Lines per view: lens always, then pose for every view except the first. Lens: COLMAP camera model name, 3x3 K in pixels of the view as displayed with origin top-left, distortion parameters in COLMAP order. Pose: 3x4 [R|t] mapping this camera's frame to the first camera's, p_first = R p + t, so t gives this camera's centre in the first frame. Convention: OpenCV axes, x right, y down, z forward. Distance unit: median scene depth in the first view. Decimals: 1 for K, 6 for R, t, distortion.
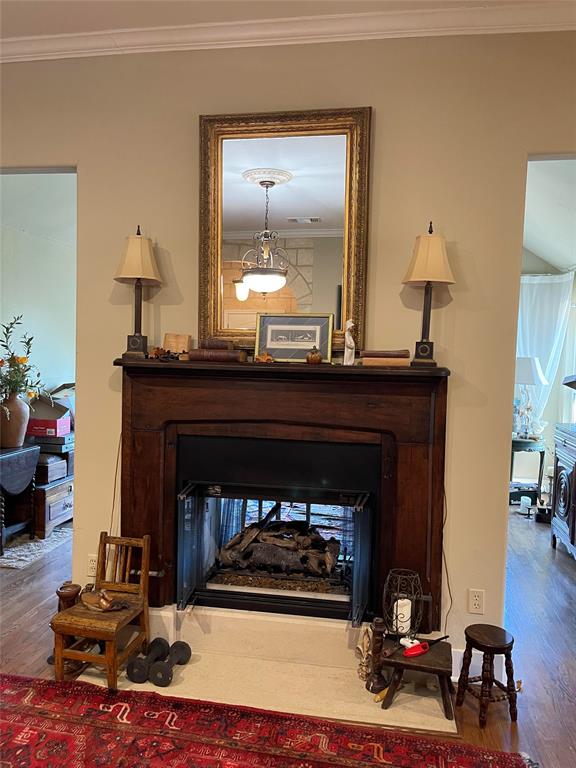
lens RADIAL K [[583.5, 0, 288.4], [0, 583.5, 385.2], [0, 0, 1]] dist [0.037165, -0.015005]
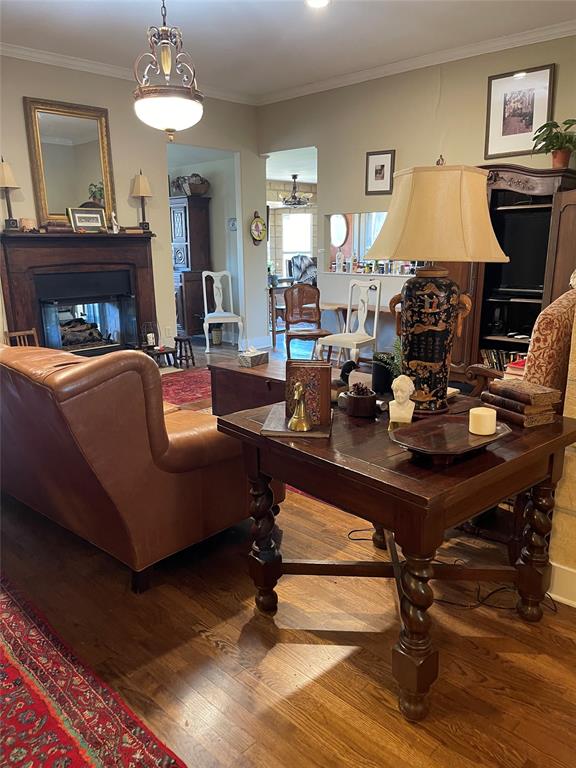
lens RADIAL K [[583.5, 0, 288.7], [0, 583.5, 384.1], [0, 0, 1]] dist [0.037165, -0.015005]
pose [[0.559607, -0.223525, 0.798045, -1.378806], [0.067226, 0.972011, 0.225111, 0.060855], [-0.826027, -0.072325, 0.558971, -0.788993]]
